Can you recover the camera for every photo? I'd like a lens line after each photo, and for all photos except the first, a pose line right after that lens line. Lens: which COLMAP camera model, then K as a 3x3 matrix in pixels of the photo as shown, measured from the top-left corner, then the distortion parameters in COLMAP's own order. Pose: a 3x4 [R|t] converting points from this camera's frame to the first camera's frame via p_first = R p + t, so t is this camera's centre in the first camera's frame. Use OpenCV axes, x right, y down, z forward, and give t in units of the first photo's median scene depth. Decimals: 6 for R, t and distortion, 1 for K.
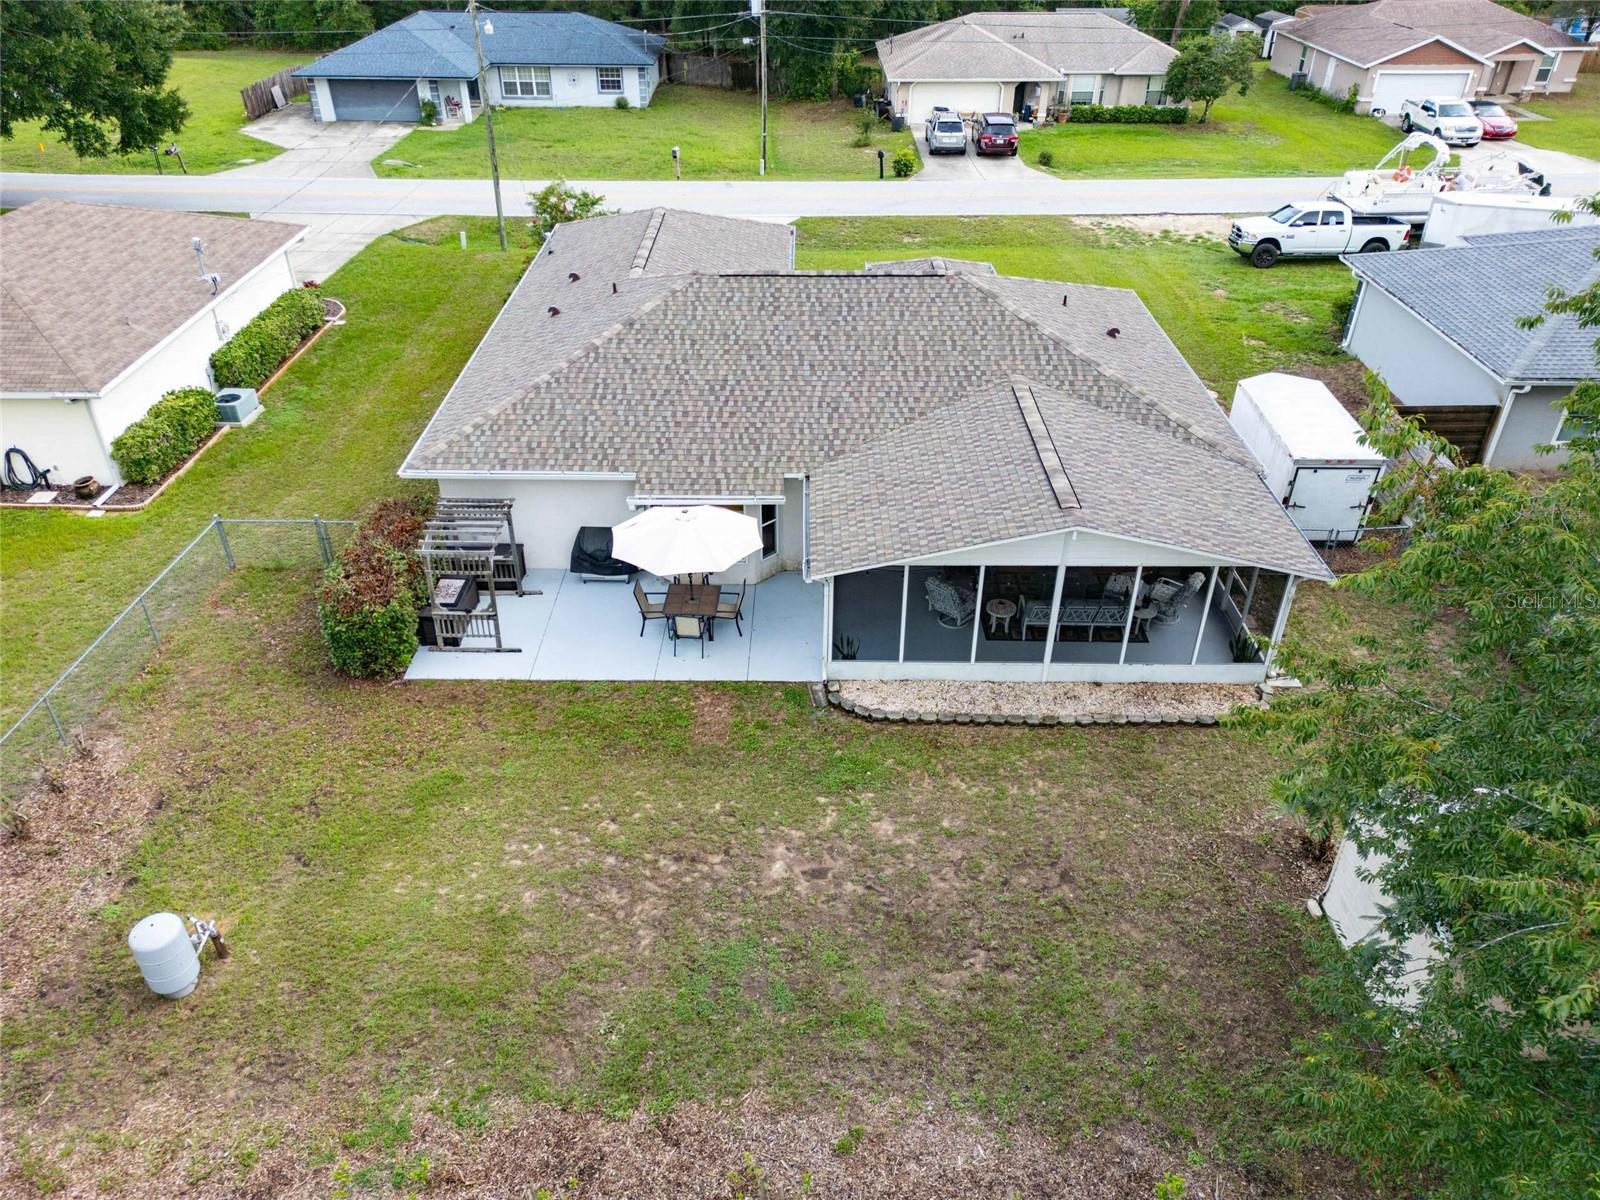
lens RADIAL K [[1122.8, 0, 796.9], [0, 1122.8, 601.8], [0, 0, 1]] dist [0.062950, -0.048840]
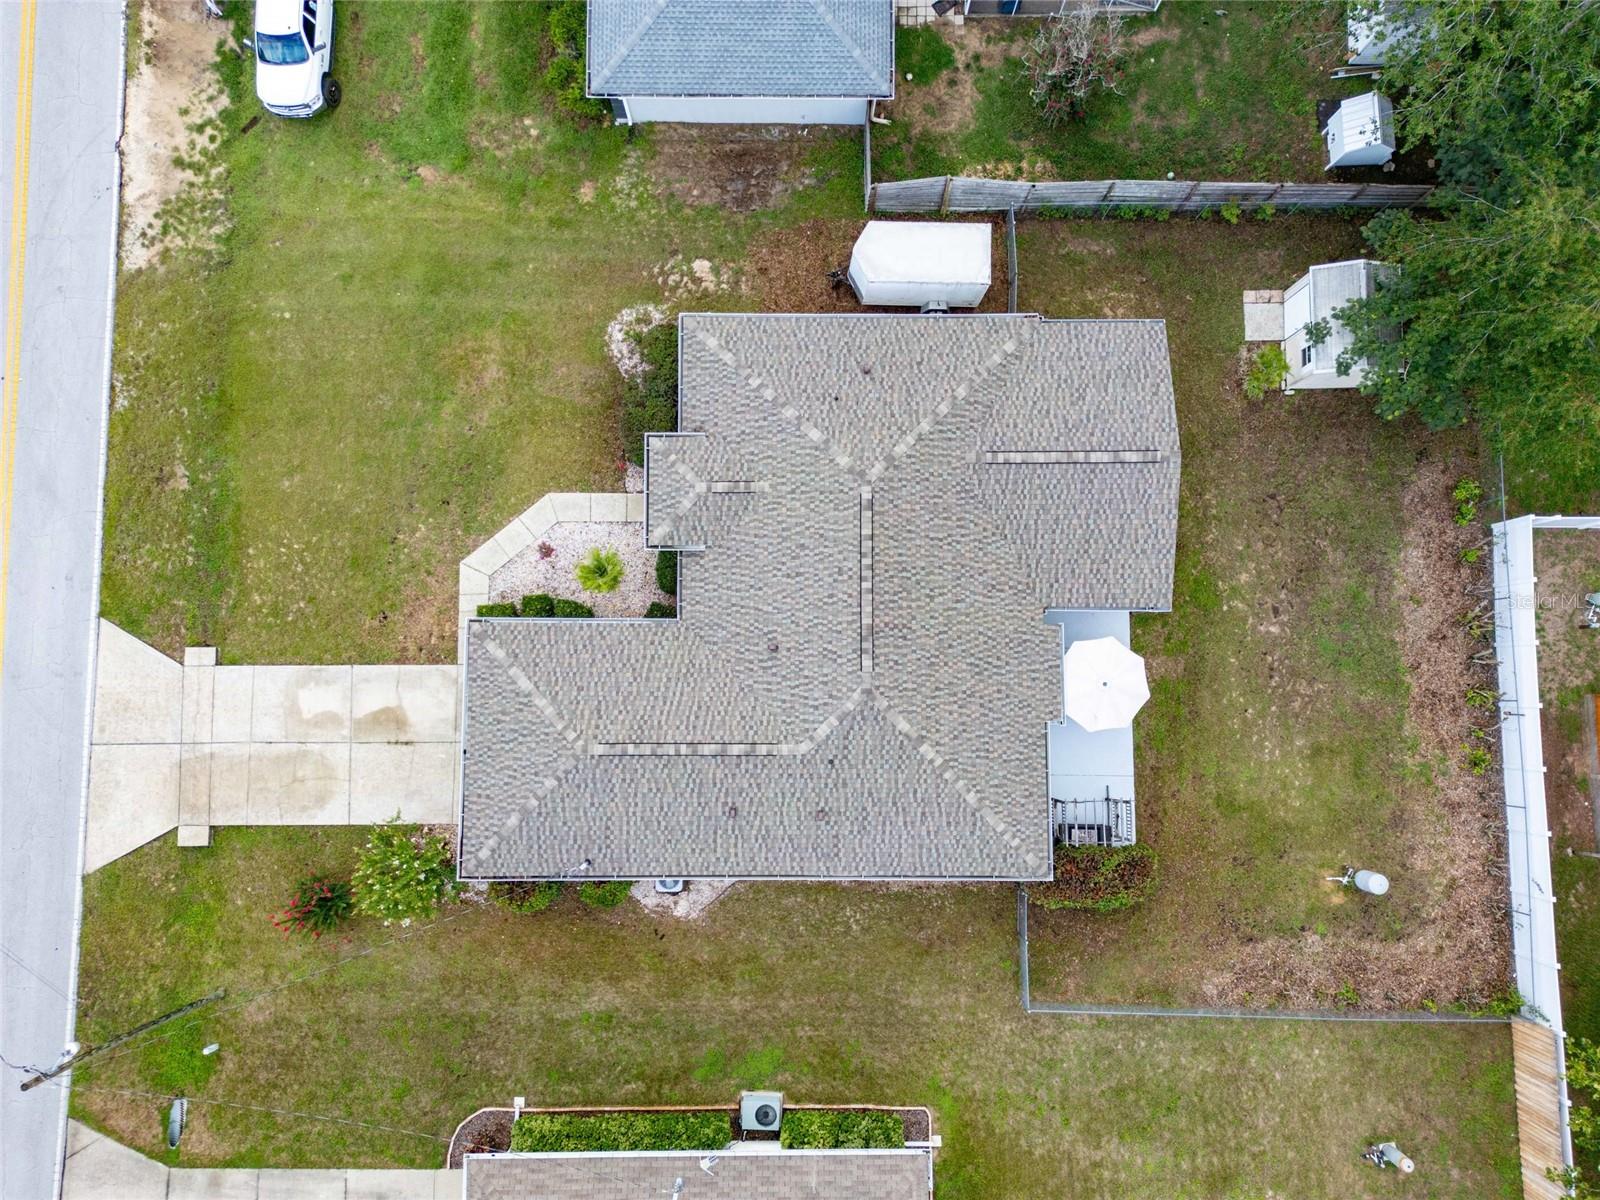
lens RADIAL K [[1122.8, 0, 810.1], [0, 1122.8, 600.2], [0, 0, 1]] dist [0.062950, -0.048840]
pose [[-0.001766, -0.996656, 0.081697, -0.098590], [0.550445, 0.067238, 0.832159, -1.477107], [-0.834869, 0.046440, 0.548486, 0.403952]]
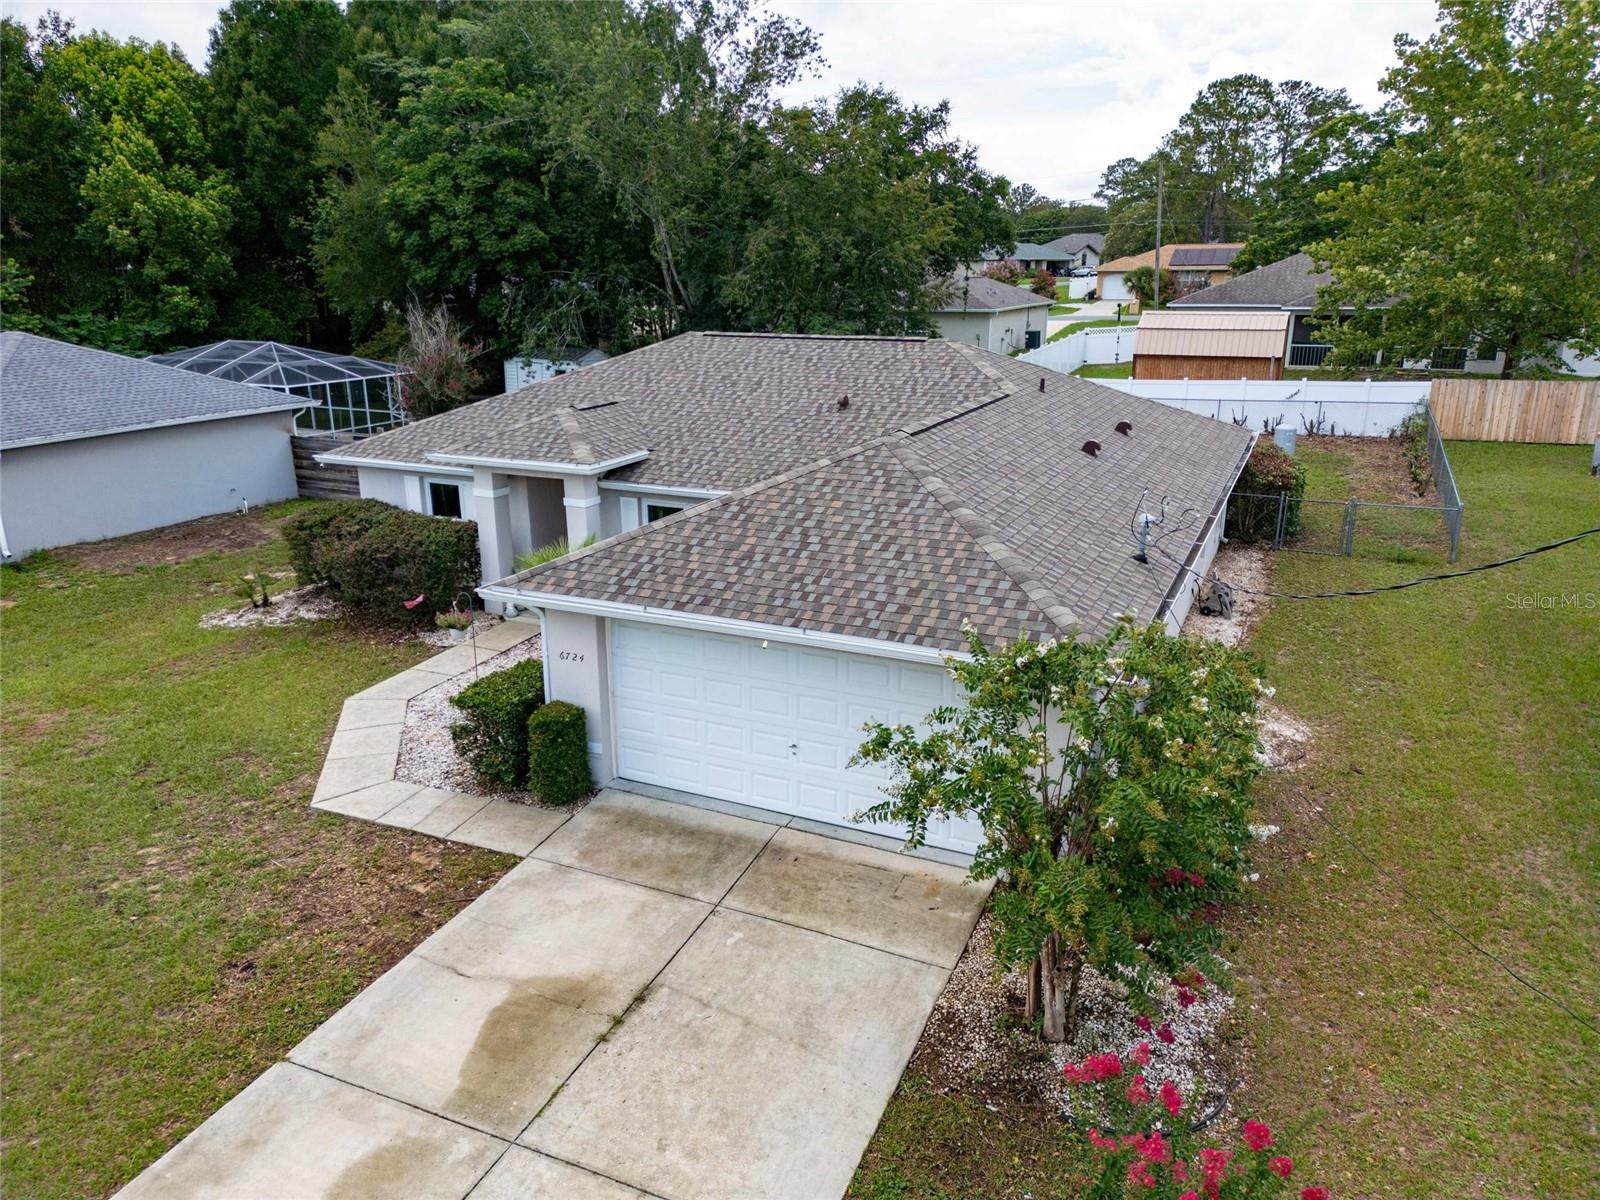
lens RADIAL K [[1122.8, 0, 800.1], [0, 1122.8, 602.5], [0, 0, 1]] dist [0.062950, -0.048840]
pose [[-0.909336, -0.118249, 0.398904, -0.388866], [0.234144, 0.647089, 0.725570, -0.888413], [-0.343925, 0.753188, -0.560734, 1.848584]]
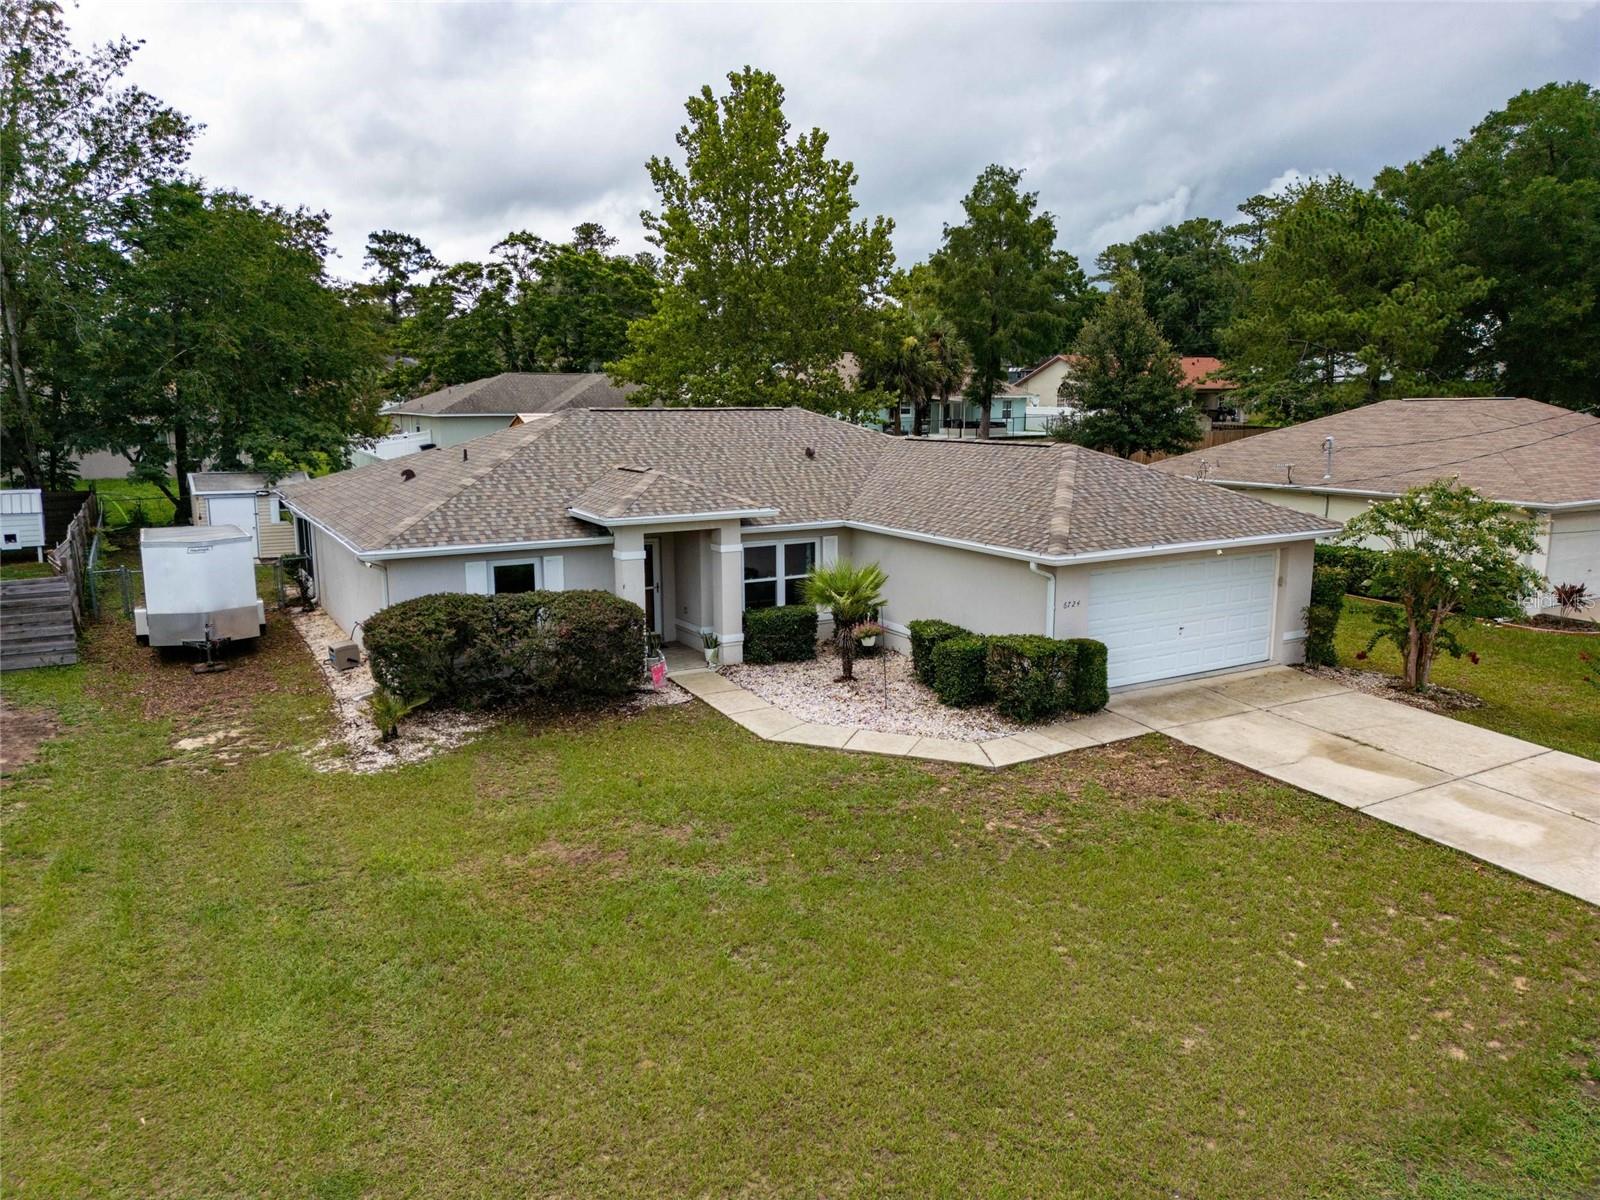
lens RADIAL K [[1122.8, 0, 799.9], [0, 1122.8, 603.6], [0, 0, 1]] dist [0.062950, -0.048840]
pose [[-0.862414, 0.093881, -0.497422, 0.533142], [-0.279631, 0.730758, 0.622735, -0.915853], [0.421958, 0.676150, -0.603964, 1.985117]]
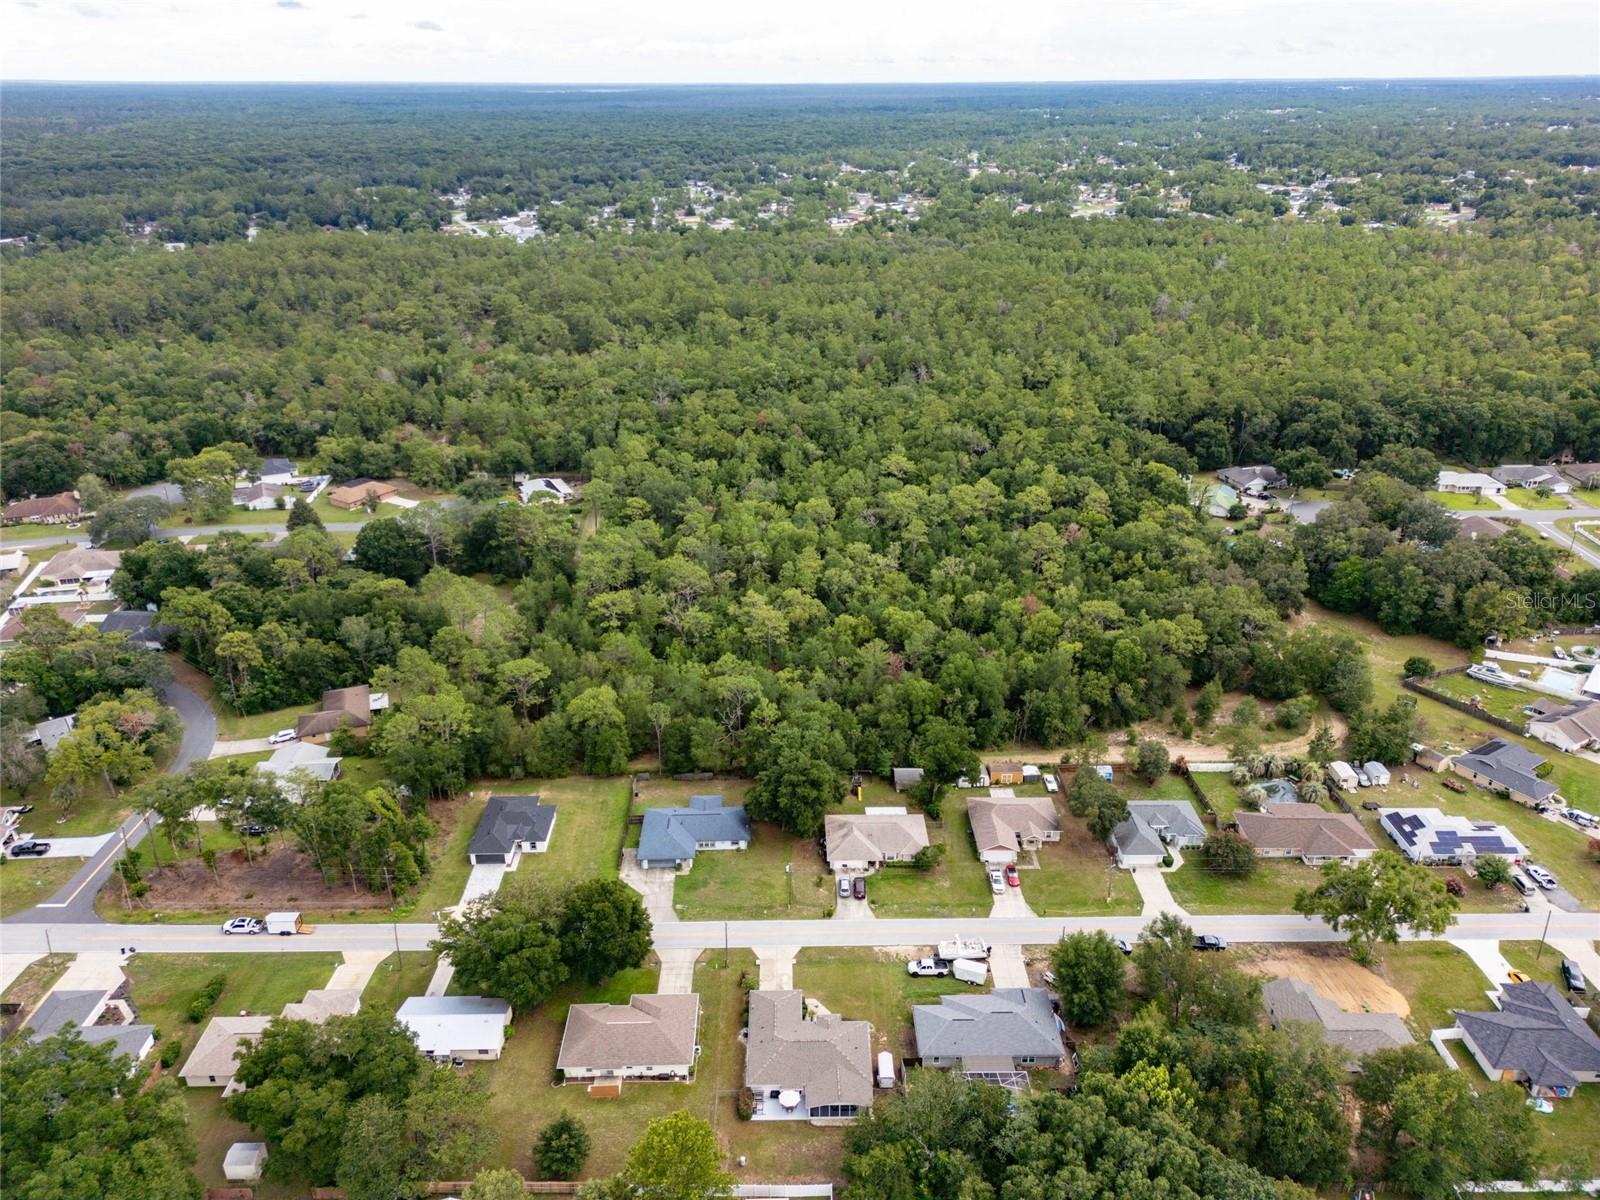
lens RADIAL K [[1122.8, 0, 798.1], [0, 1122.8, 597.7], [0, 0, 1]] dist [0.062950, -0.048840]
pose [[0.999841, -0.001847, 0.017718, -0.148502], [0.004684, 0.986870, -0.161451, -1.835200], [-0.017187, 0.161508, 0.986722, -5.991471]]
